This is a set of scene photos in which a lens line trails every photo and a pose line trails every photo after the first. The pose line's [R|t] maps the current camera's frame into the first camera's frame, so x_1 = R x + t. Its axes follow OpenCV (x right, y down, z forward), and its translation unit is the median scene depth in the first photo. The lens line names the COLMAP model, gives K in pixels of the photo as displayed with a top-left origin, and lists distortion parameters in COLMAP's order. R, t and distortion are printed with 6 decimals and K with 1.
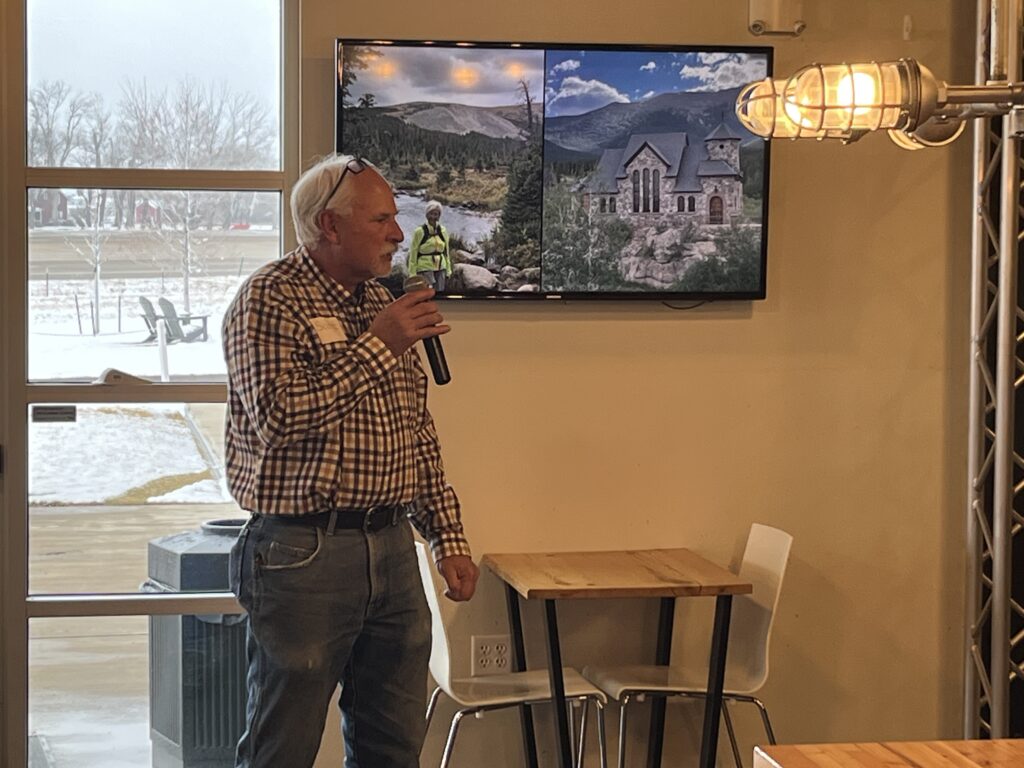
lens RADIAL K [[2538.7, 0, 513.8], [0, 2538.7, 382.3], [0, 0, 1]] dist [0.174134, 0.000000]
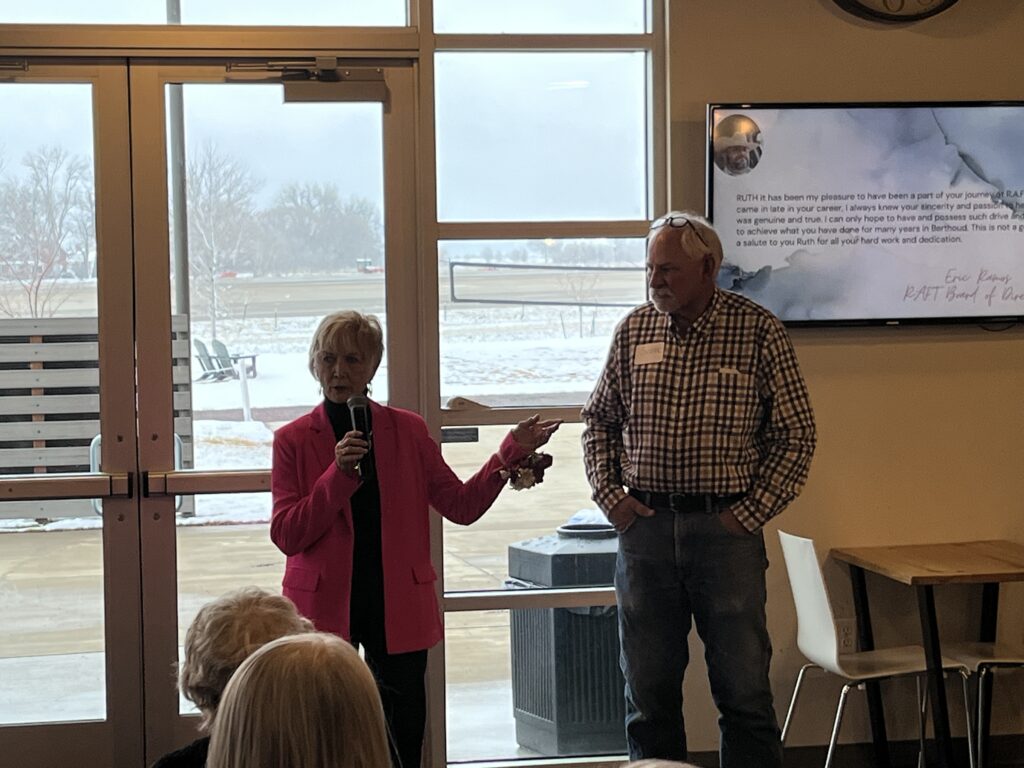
lens RADIAL K [[2299.9, 0, 510.2], [0, 2299.9, 384.7], [0, 0, 1]] dist [0.131762, 0.000000]
pose [[0.999605, -0.023538, 0.015336, -0.158758], [0.023702, 0.999663, -0.010600, 0.001153], [-0.015081, 0.010959, 0.999826, -0.037867]]
